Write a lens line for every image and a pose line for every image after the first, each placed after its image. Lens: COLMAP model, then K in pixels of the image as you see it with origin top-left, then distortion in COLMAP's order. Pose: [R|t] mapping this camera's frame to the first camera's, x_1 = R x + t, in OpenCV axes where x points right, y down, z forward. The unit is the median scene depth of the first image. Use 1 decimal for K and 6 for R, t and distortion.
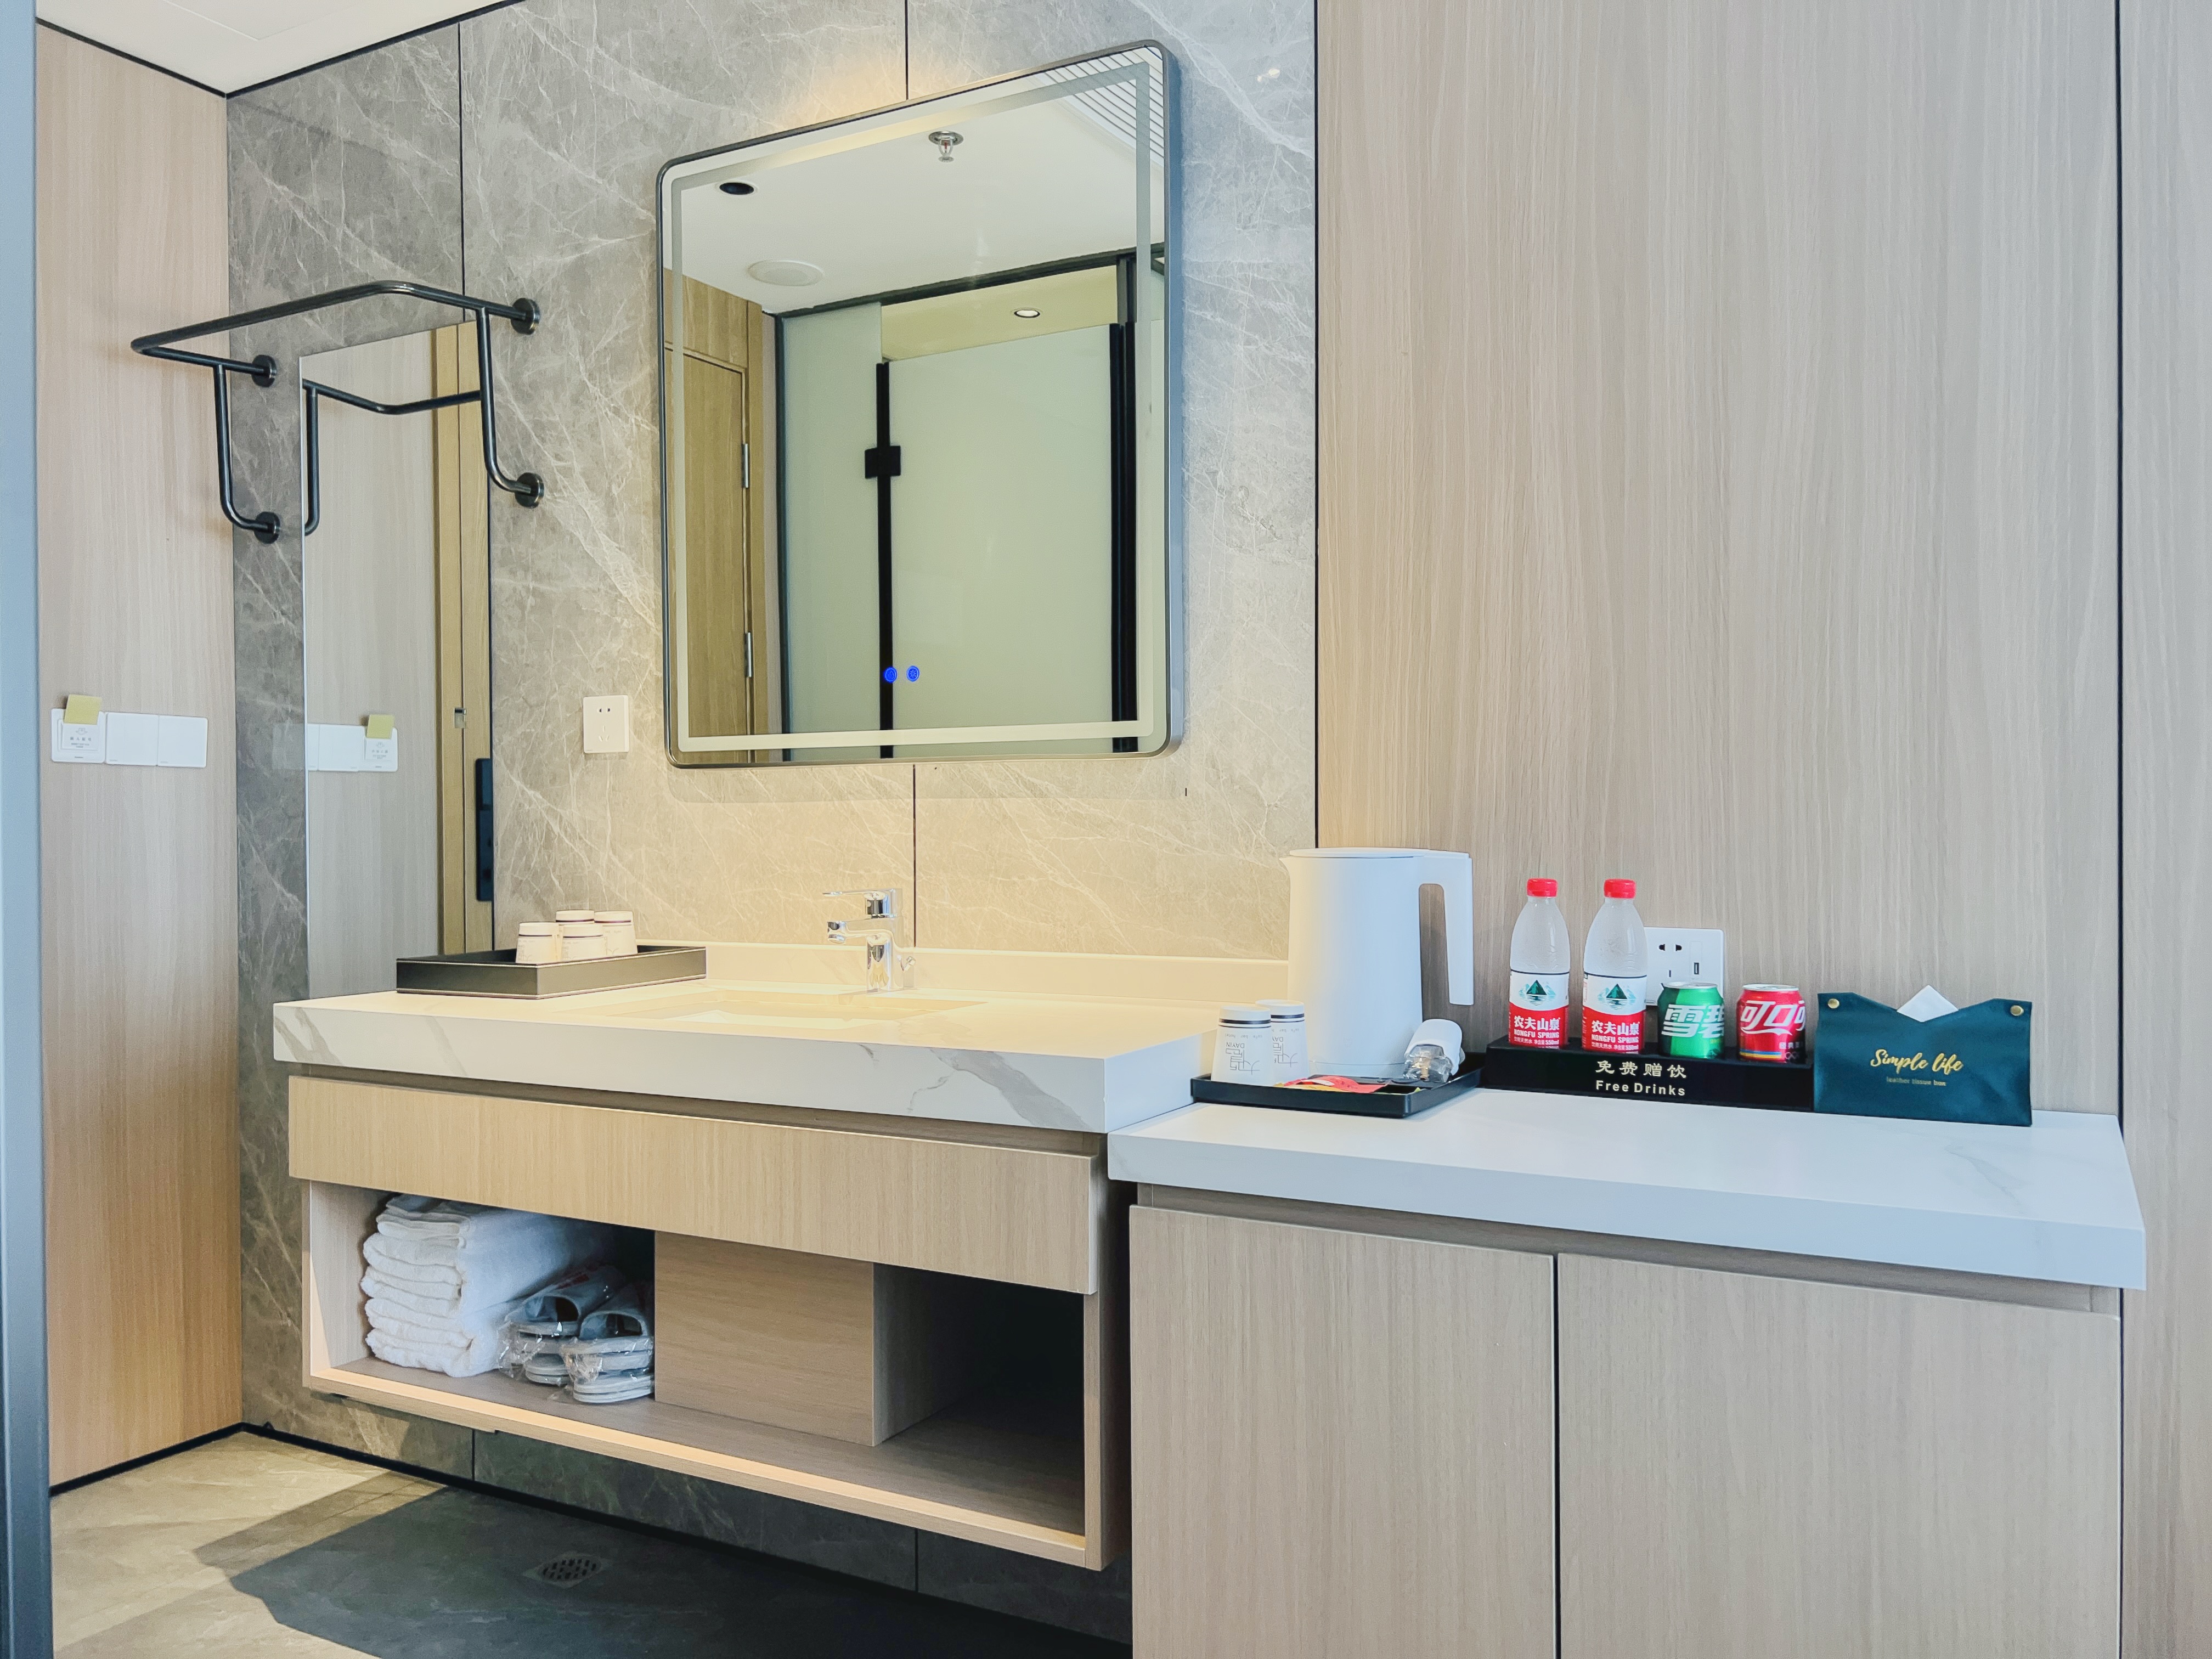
lens RADIAL K [[1678.4, 0, 1110.4], [0, 1678.4, 842.2], [0, 0, 1]] dist [0.069645, -0.218059]
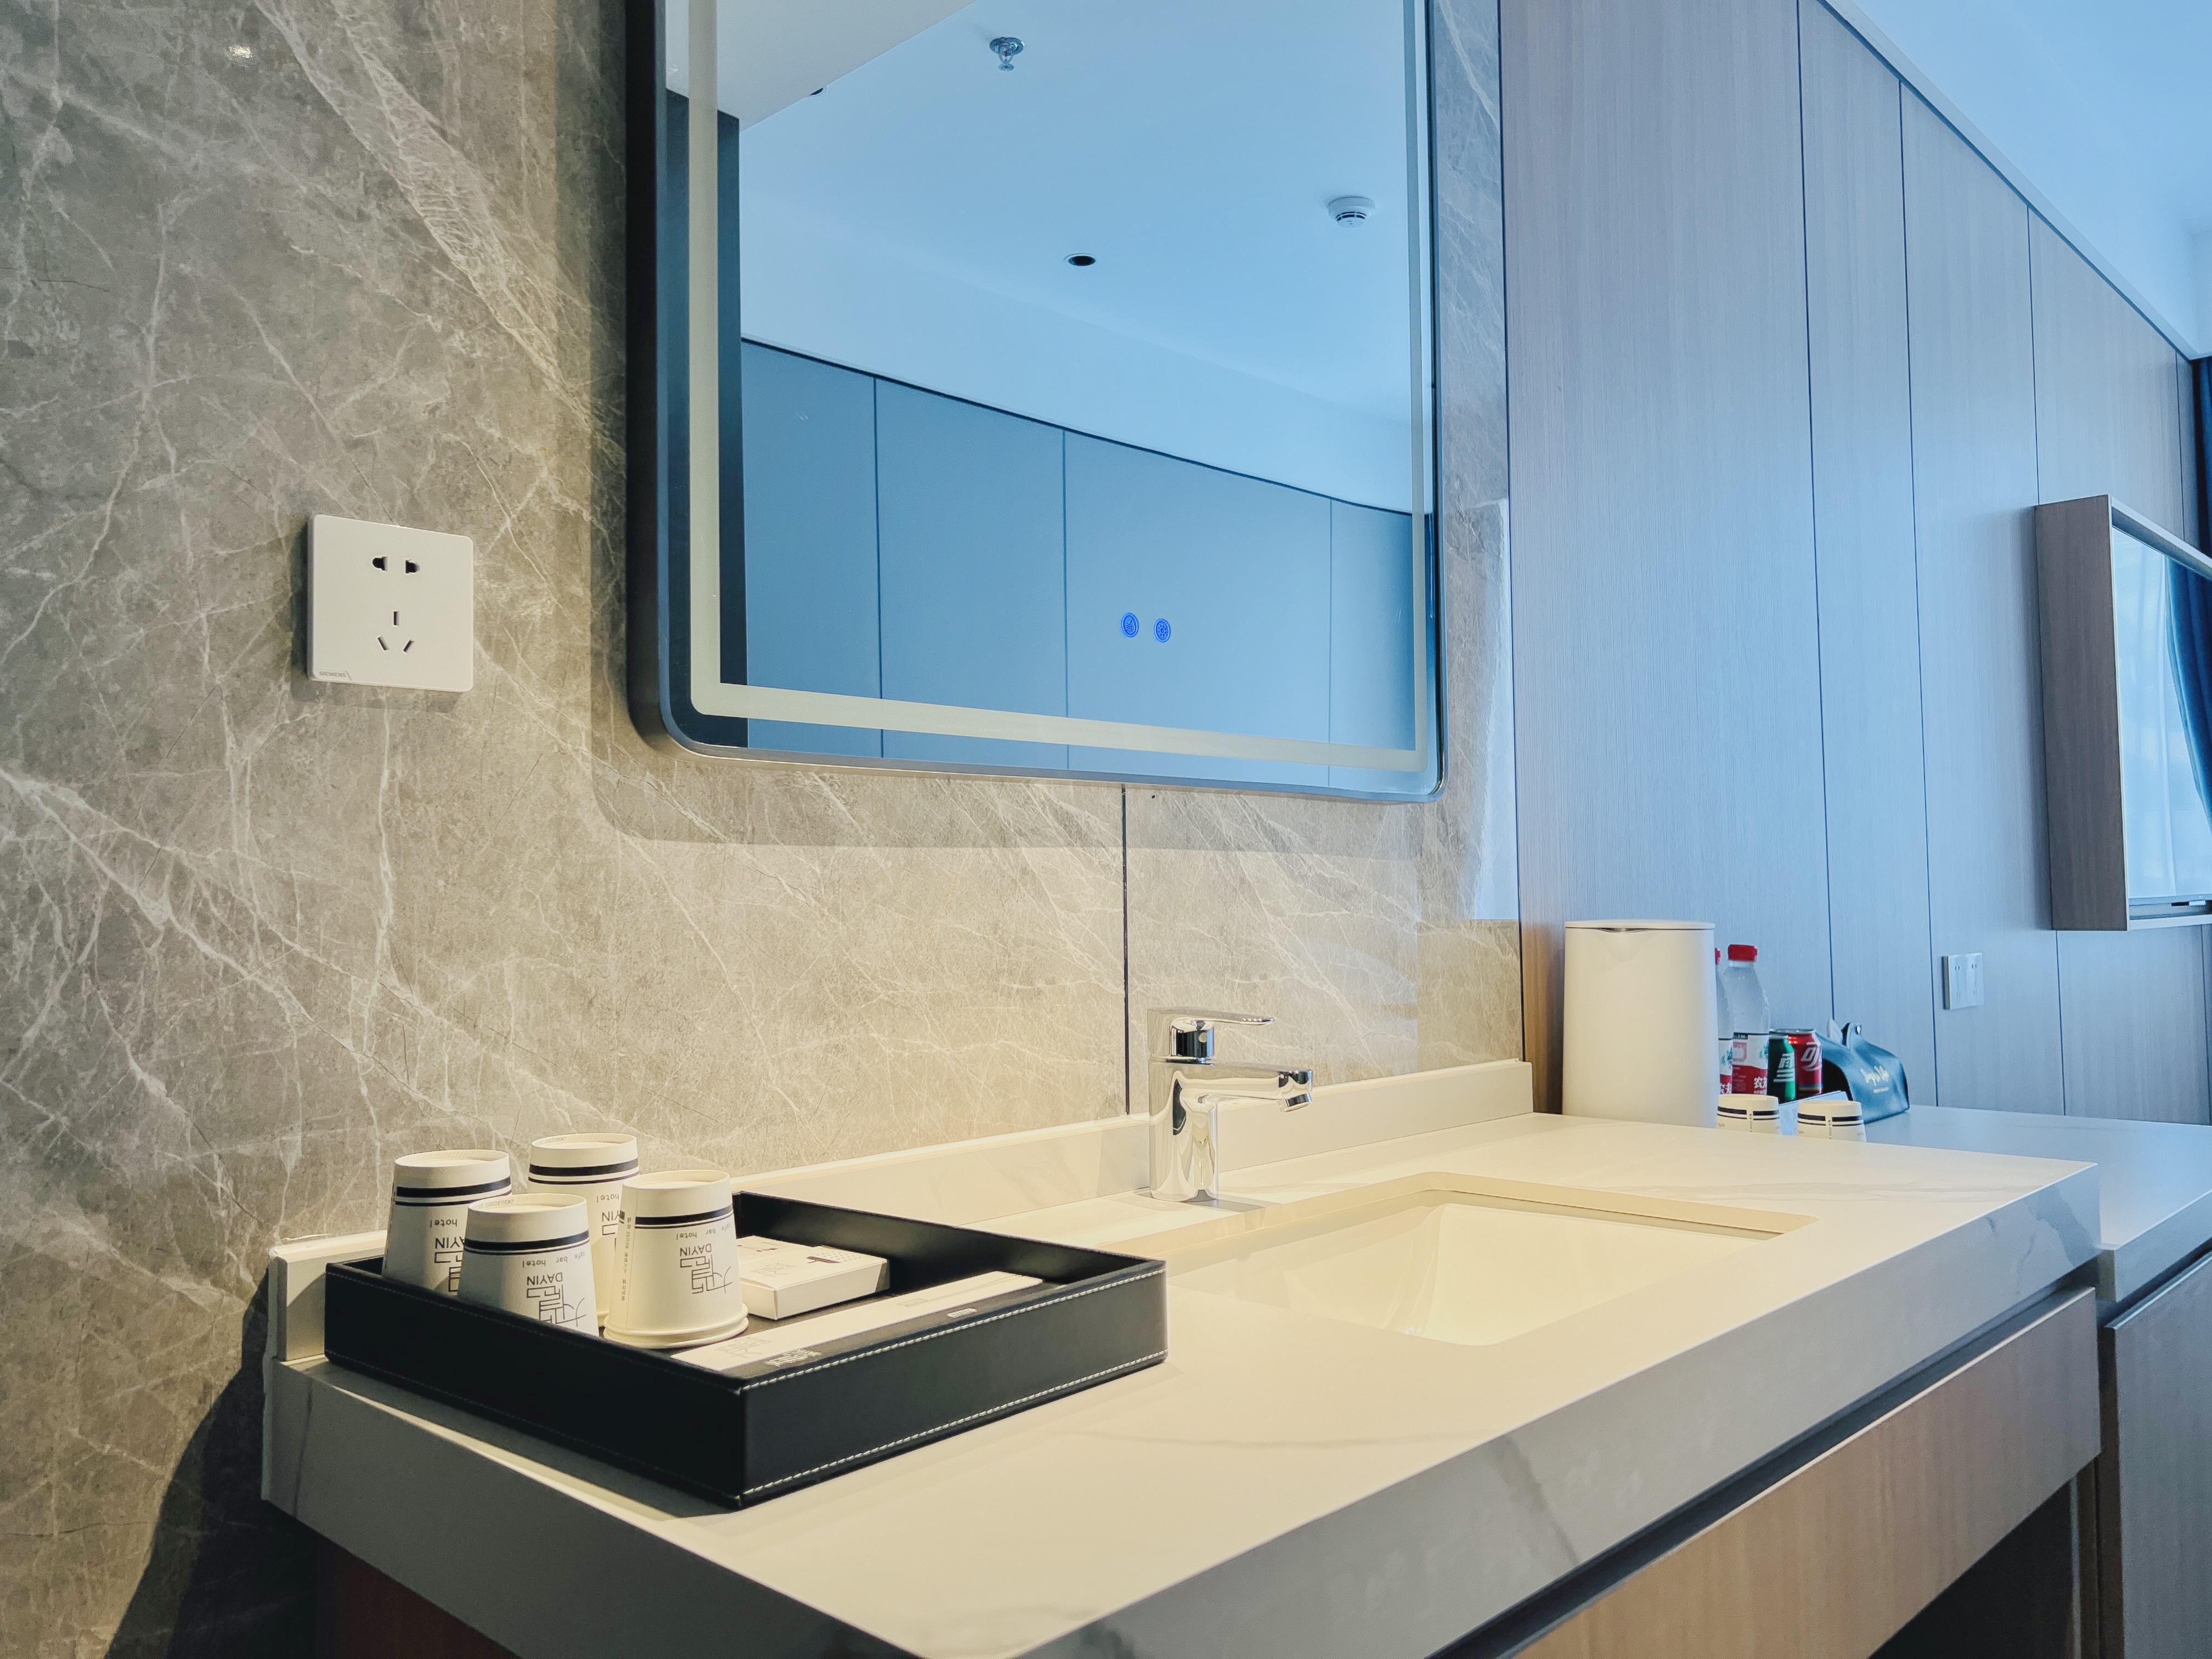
lens RADIAL K [[1643.0, 0, 1123.7], [0, 1643.0, 829.9], [0, 0, 1]] dist [0.037810, -0.054364]
pose [[0.273205, 0.047749, 0.960770, -0.727882], [0.028158, 0.997942, -0.057603, -0.000243], [-0.961544, 0.042790, 0.271298, 0.957966]]
